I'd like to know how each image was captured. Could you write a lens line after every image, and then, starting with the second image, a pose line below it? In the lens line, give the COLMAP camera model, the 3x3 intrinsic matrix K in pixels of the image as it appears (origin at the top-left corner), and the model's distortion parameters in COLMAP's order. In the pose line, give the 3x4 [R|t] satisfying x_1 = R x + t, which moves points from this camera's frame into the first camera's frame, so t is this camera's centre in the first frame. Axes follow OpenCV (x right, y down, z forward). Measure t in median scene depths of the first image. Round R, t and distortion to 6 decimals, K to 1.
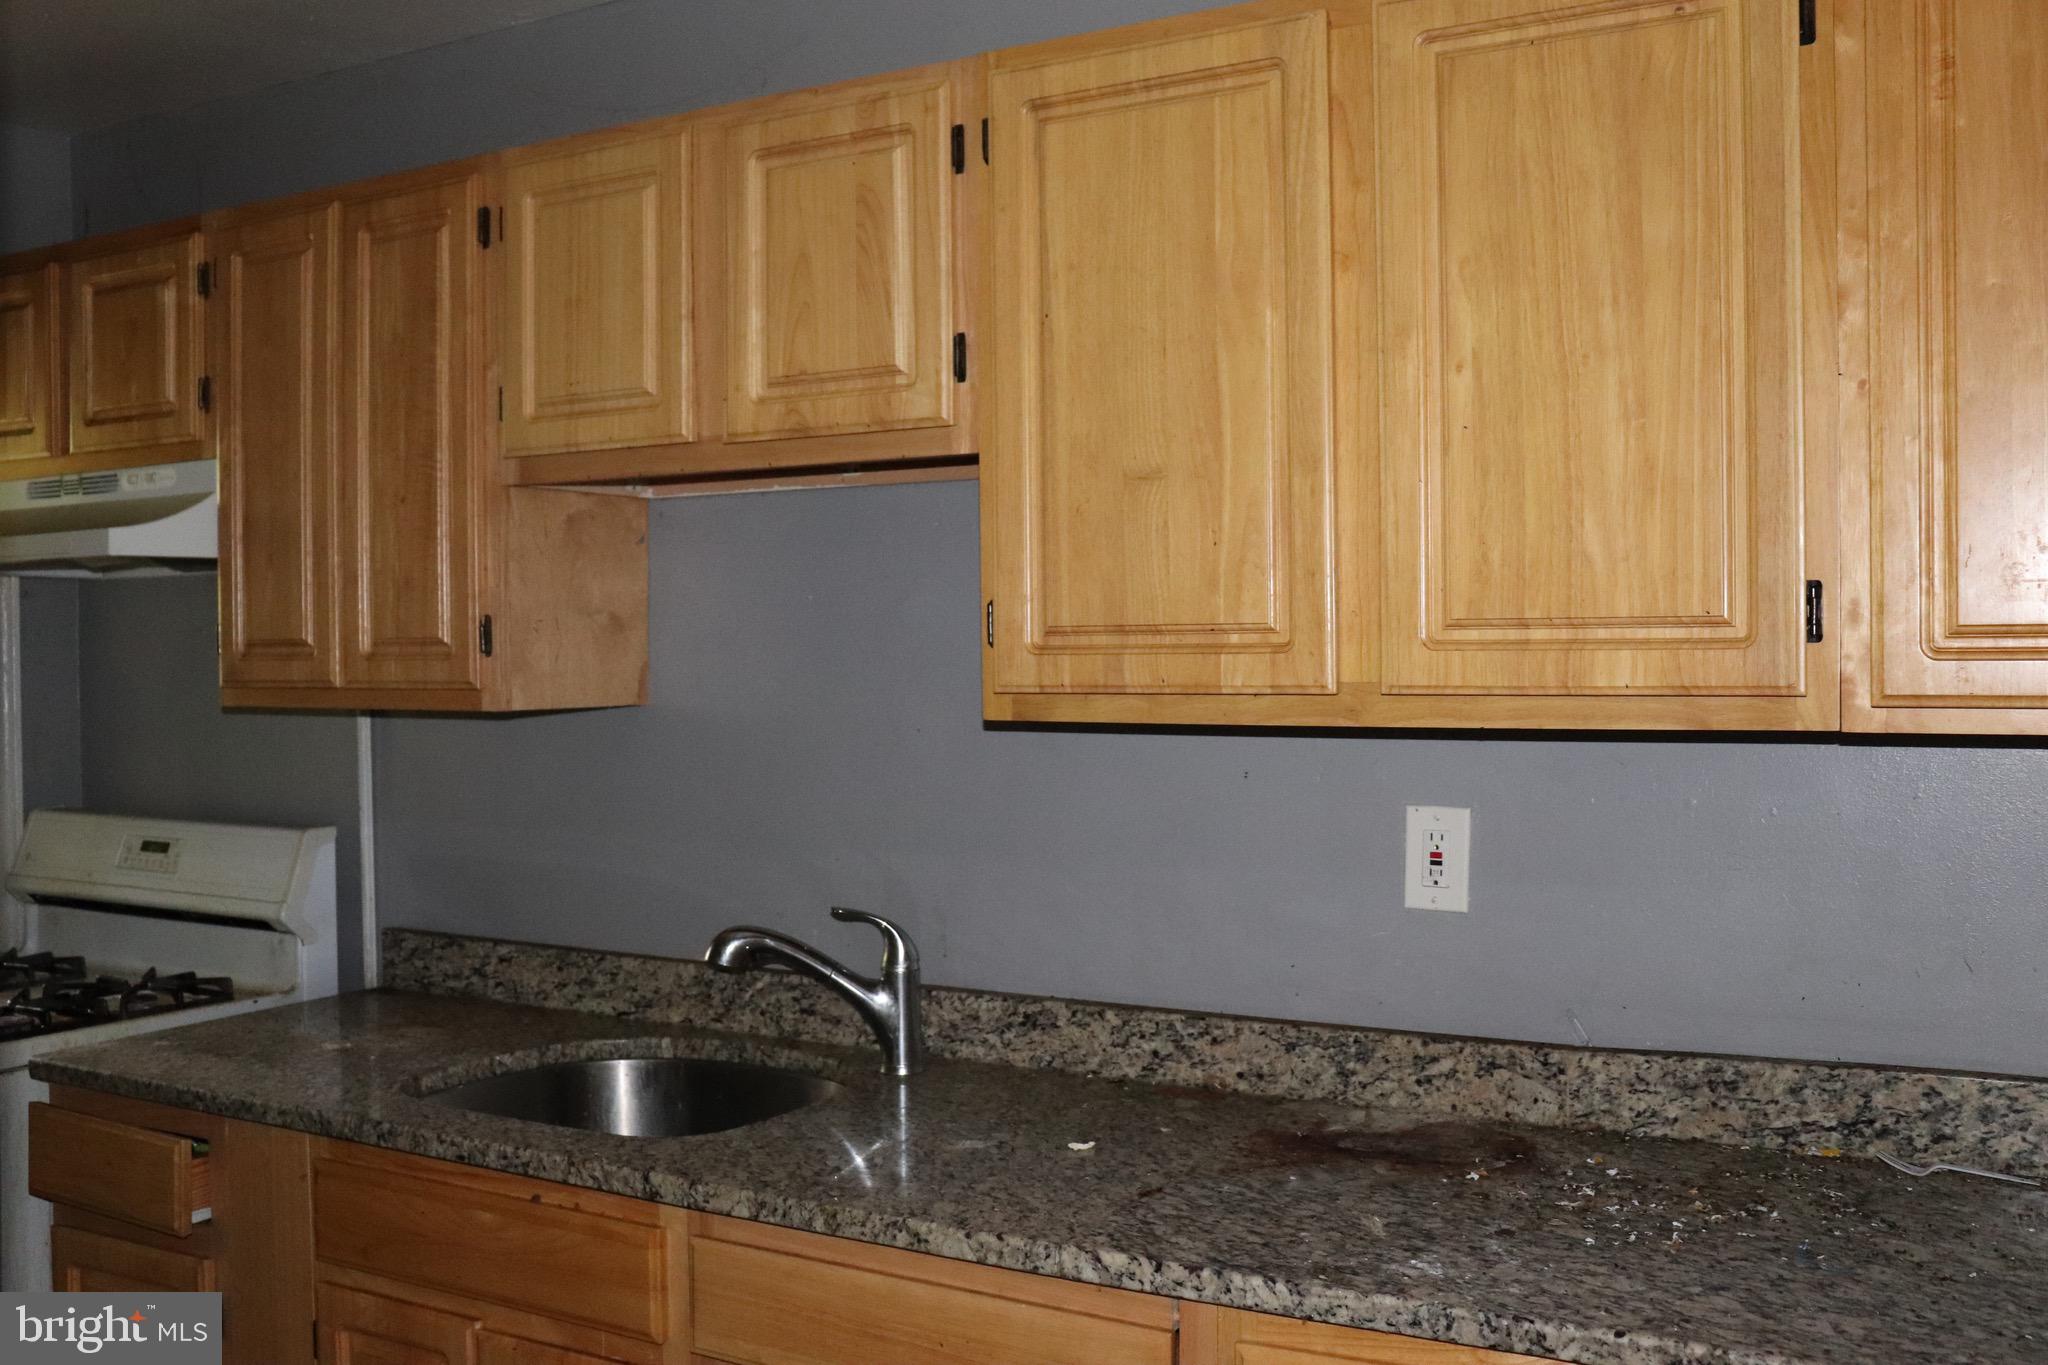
lens RADIAL K [[1922.6, 0, 1019.8], [0, 1922.6, 671.6], [0, 0, 1]] dist [-0.137464, 0.188671]
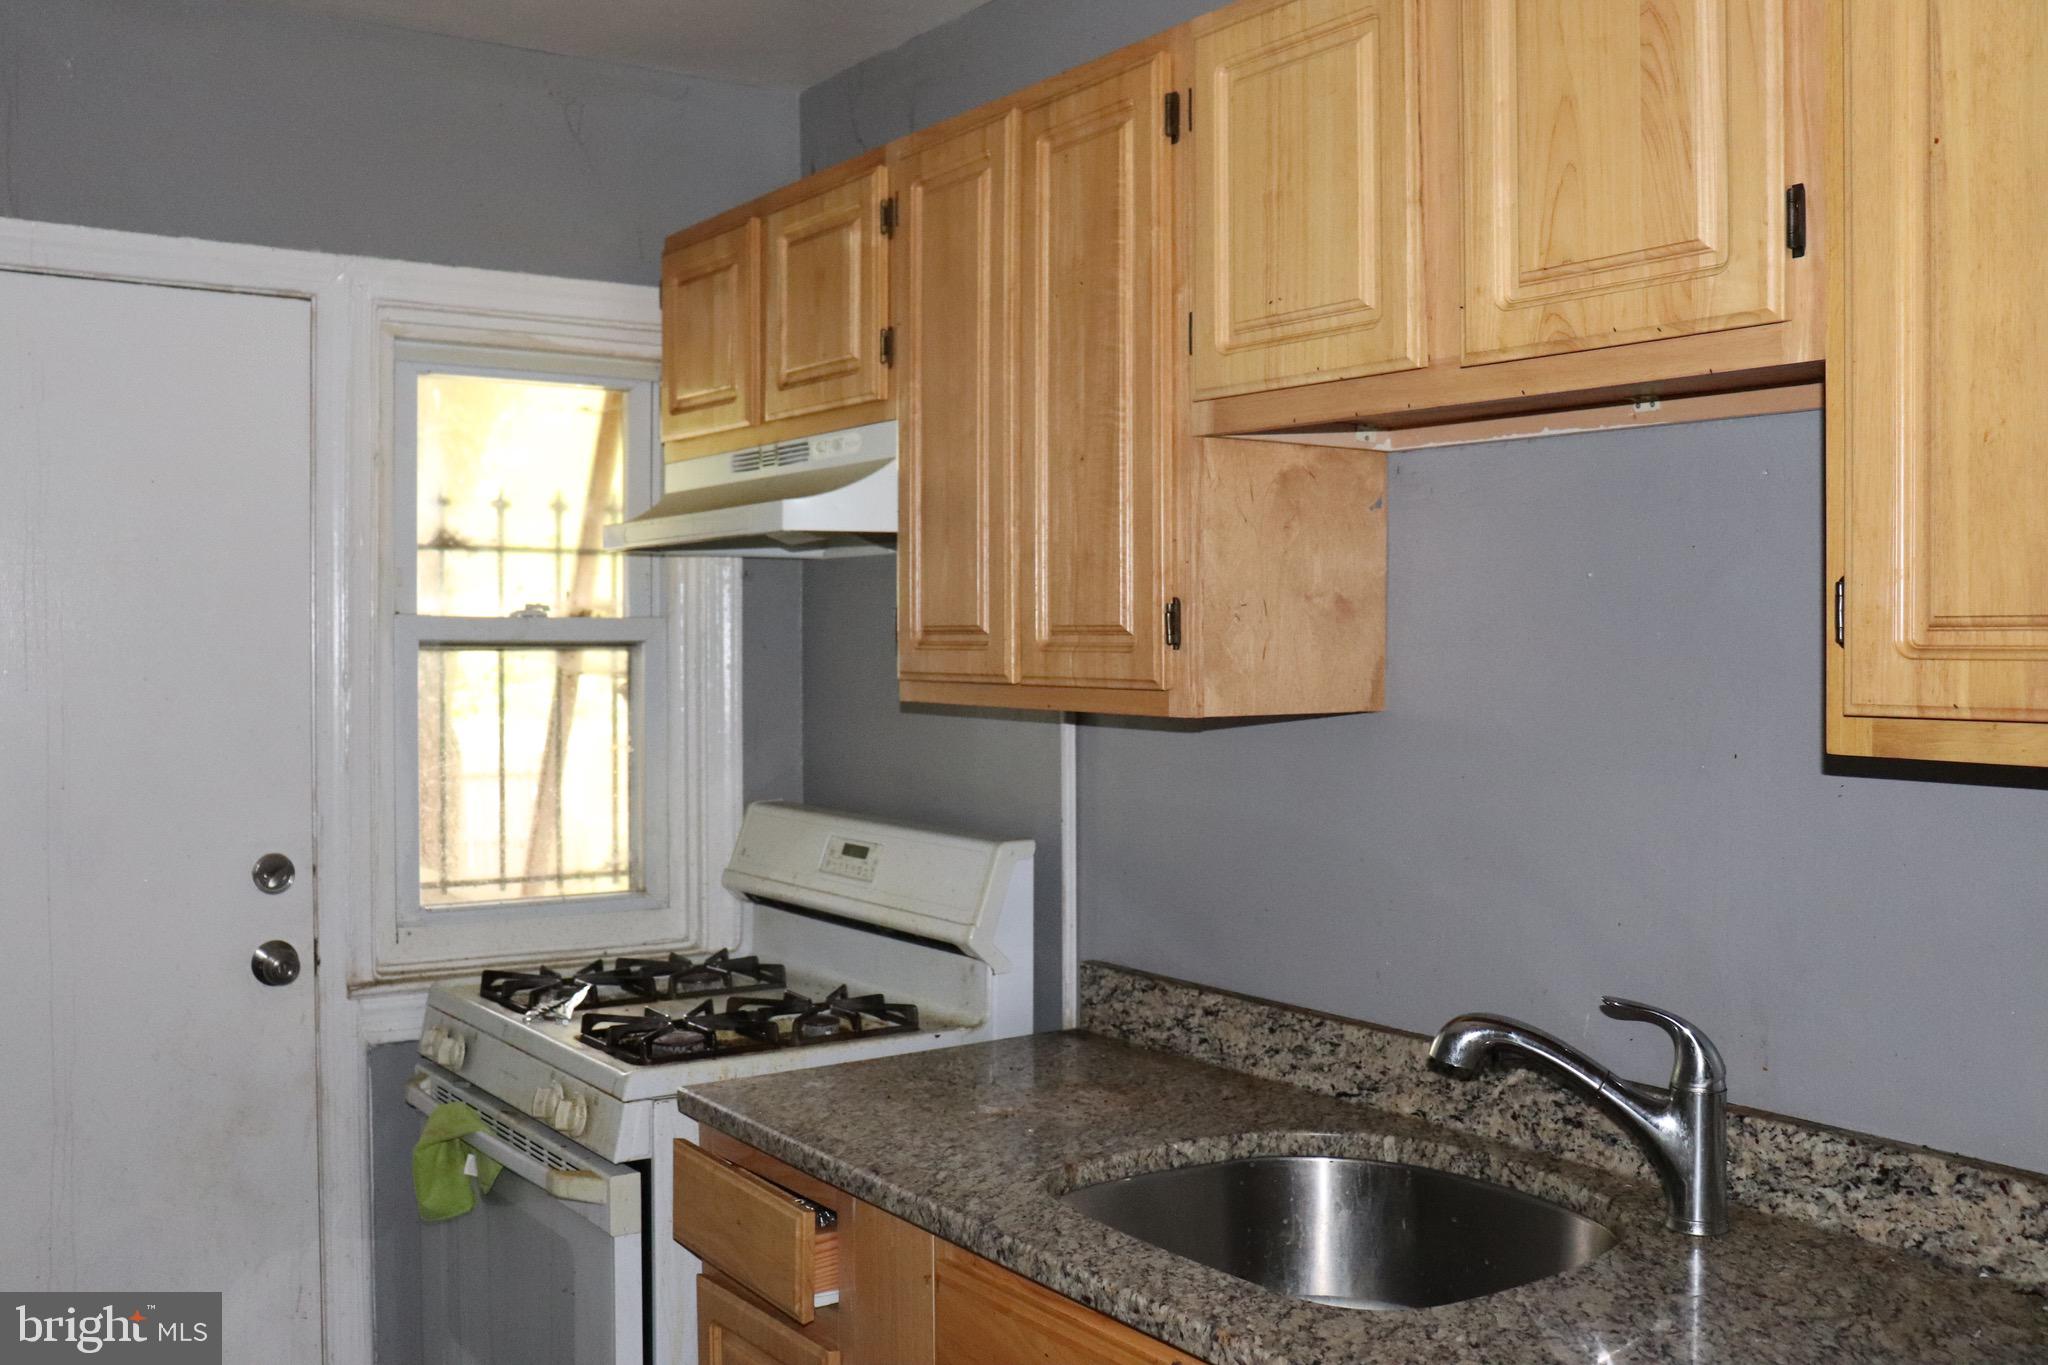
lens RADIAL K [[1922.6, 0, 1019.8], [0, 1922.6, 671.6], [0, 0, 1]] dist [-0.137464, 0.188671]
pose [[0.909068, 0.015645, -0.416355, -0.000978], [-0.012195, 0.999866, 0.010943, -0.006581], [0.416470, -0.004871, 0.909136, 0.239433]]
